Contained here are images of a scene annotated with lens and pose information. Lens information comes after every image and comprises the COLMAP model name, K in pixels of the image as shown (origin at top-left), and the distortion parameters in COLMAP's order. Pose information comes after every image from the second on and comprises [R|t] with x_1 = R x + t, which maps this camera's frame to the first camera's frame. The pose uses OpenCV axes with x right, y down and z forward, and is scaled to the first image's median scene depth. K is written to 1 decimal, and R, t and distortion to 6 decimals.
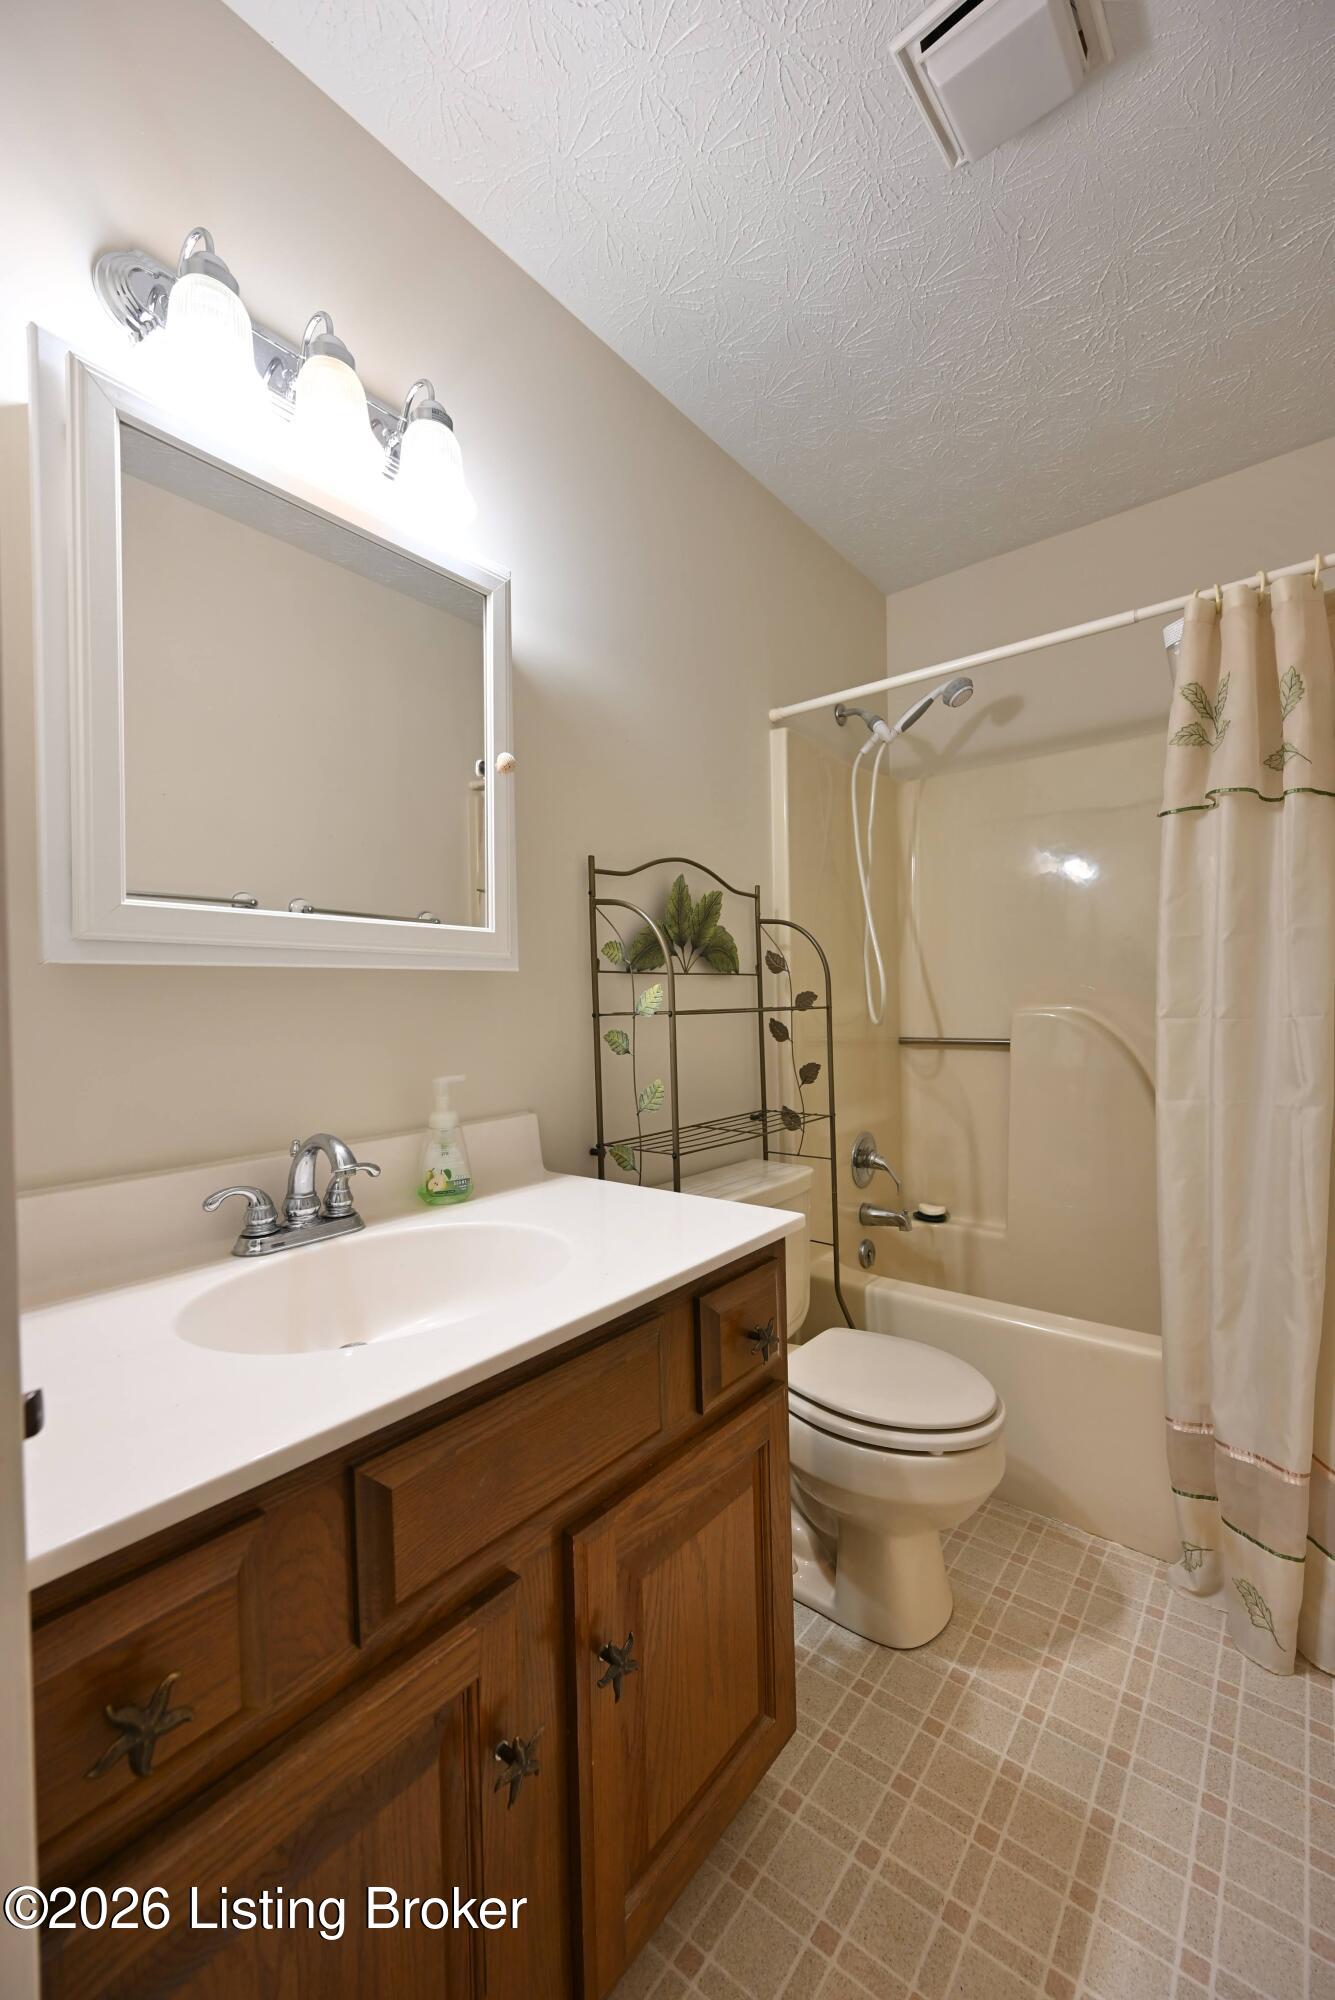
lens RADIAL K [[800.3, 0, 668.8], [0, 800.3, 999.3], [0, 0, 1]] dist [-0.001280, 0.000813]
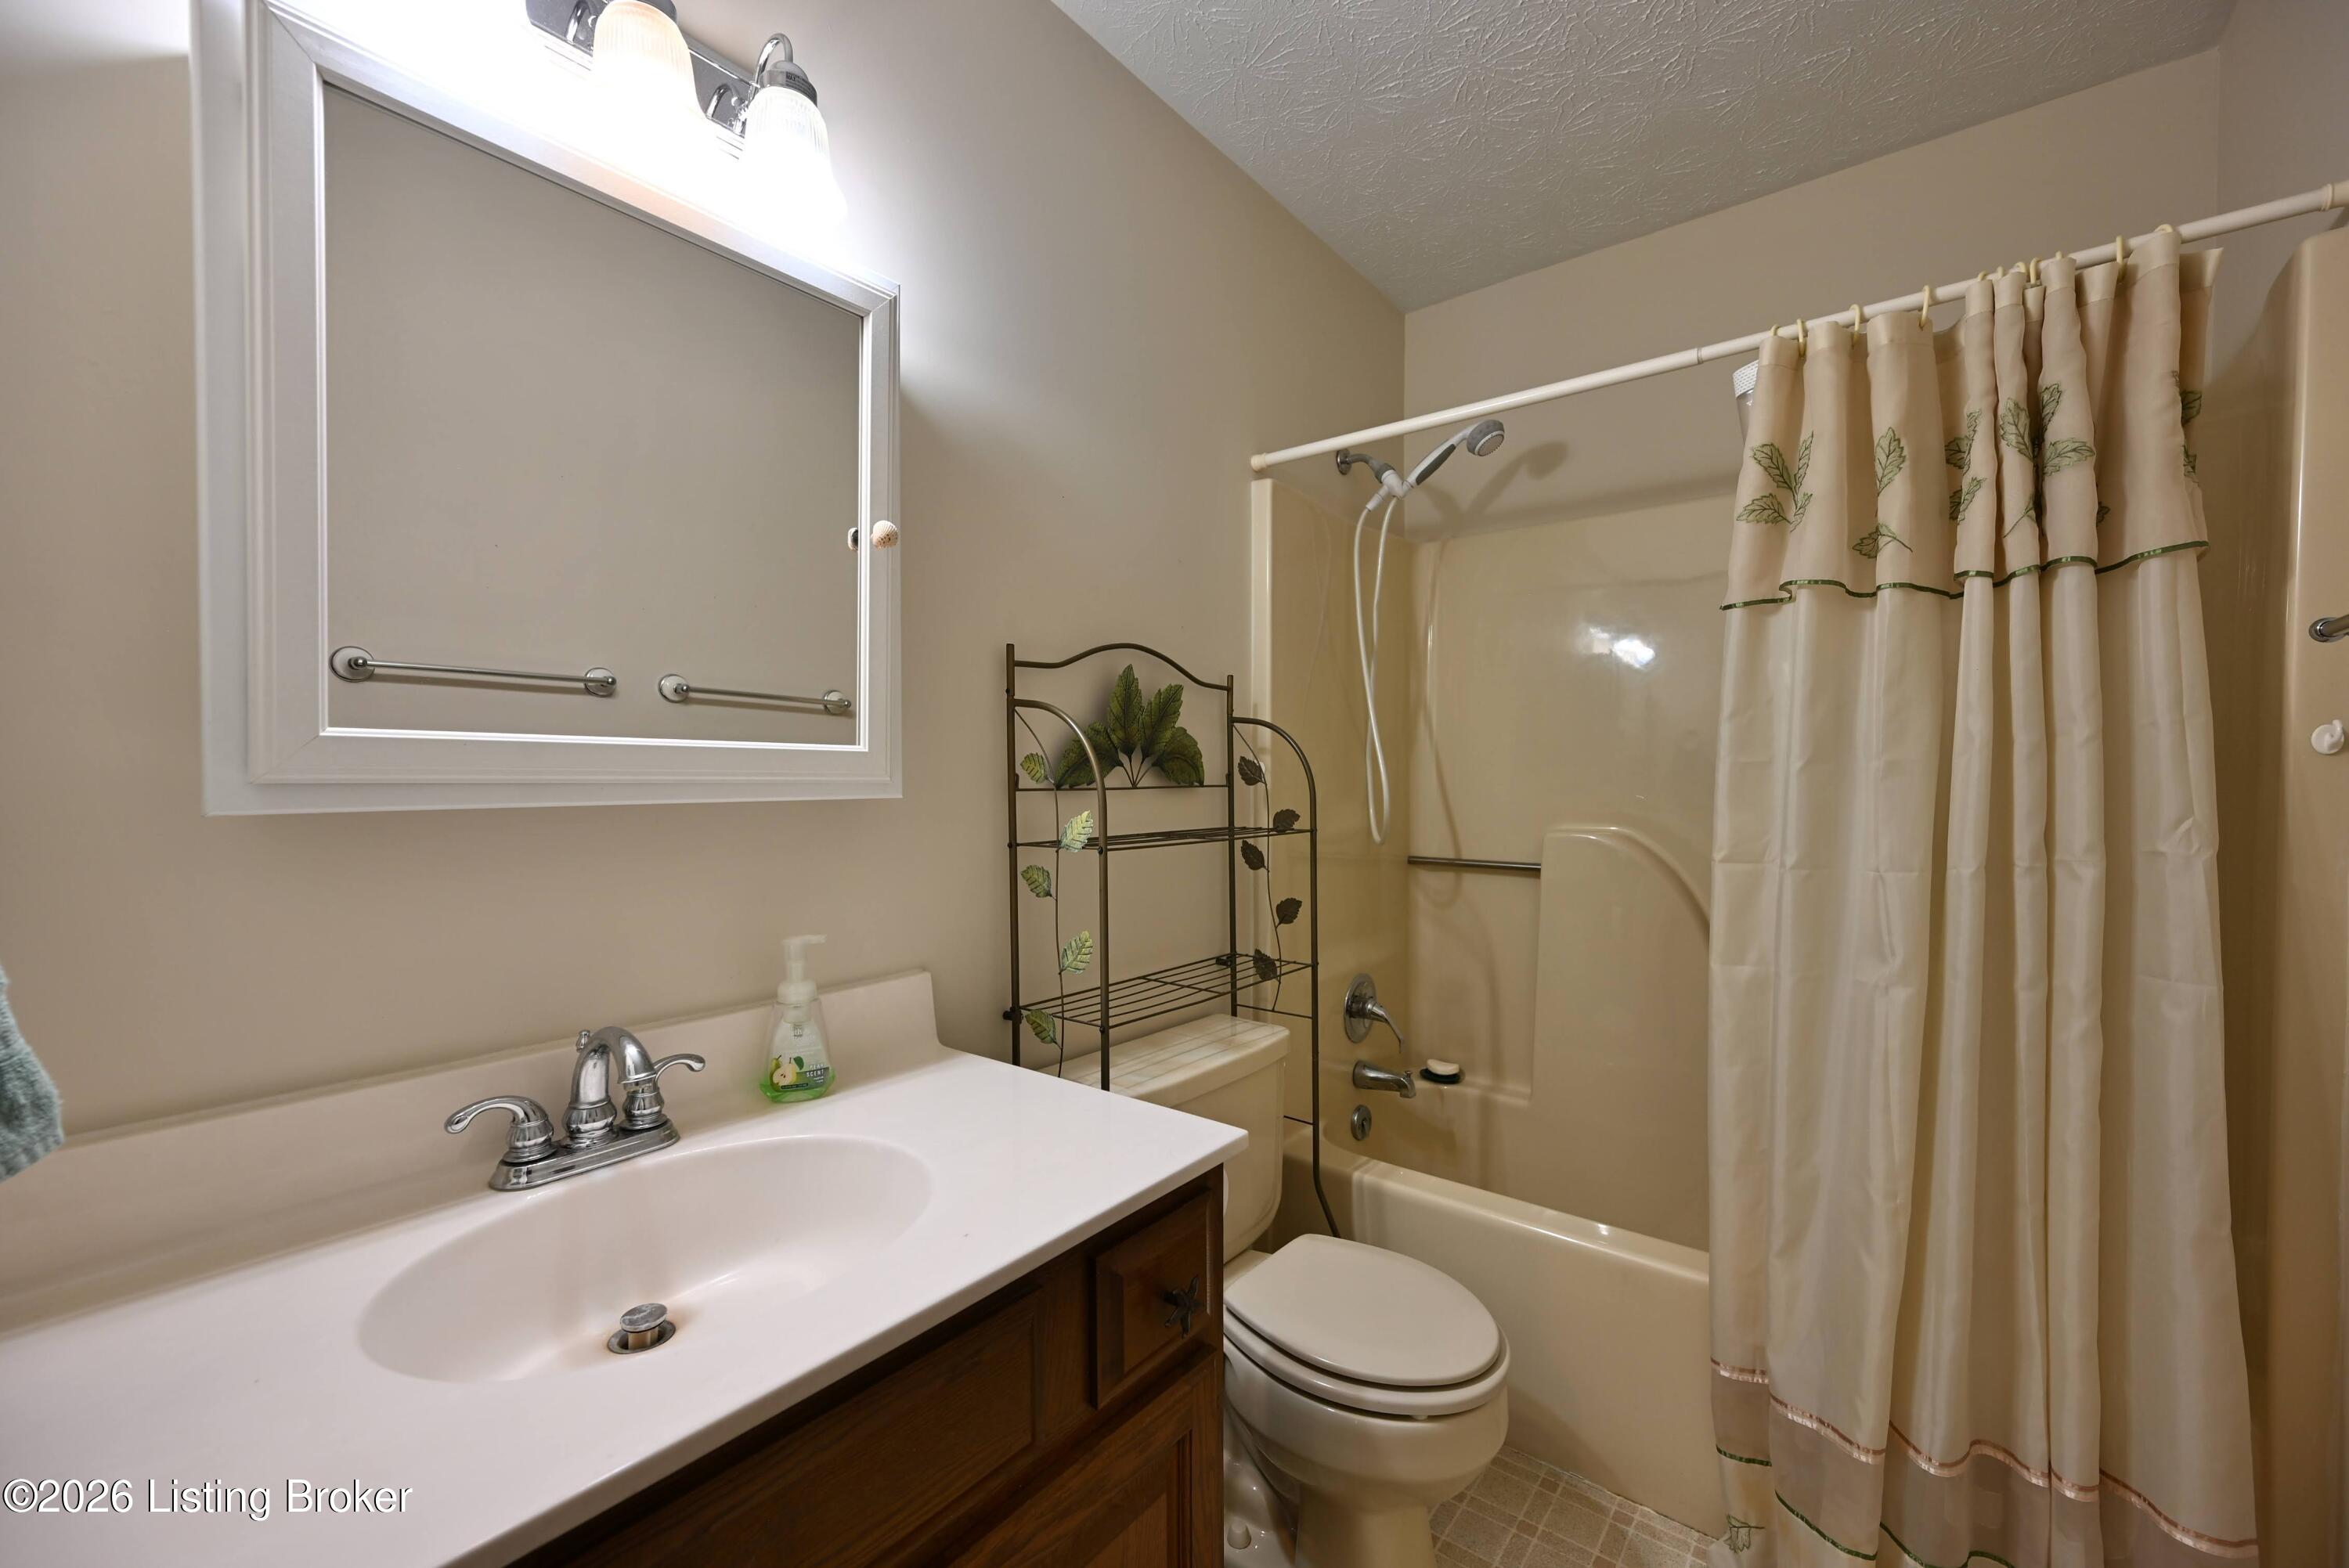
lens RADIAL K [[939.8, 0, 1173.3], [0, 939.8, 783.8], [0, 0, 1]] dist [-0.001280, 0.000813]
pose [[0.999790, 0.017300, 0.010950, 0.063446], [-0.017432, 0.999776, 0.012013, -0.061187], [-0.010740, -0.012202, 0.999868, 0.071991]]
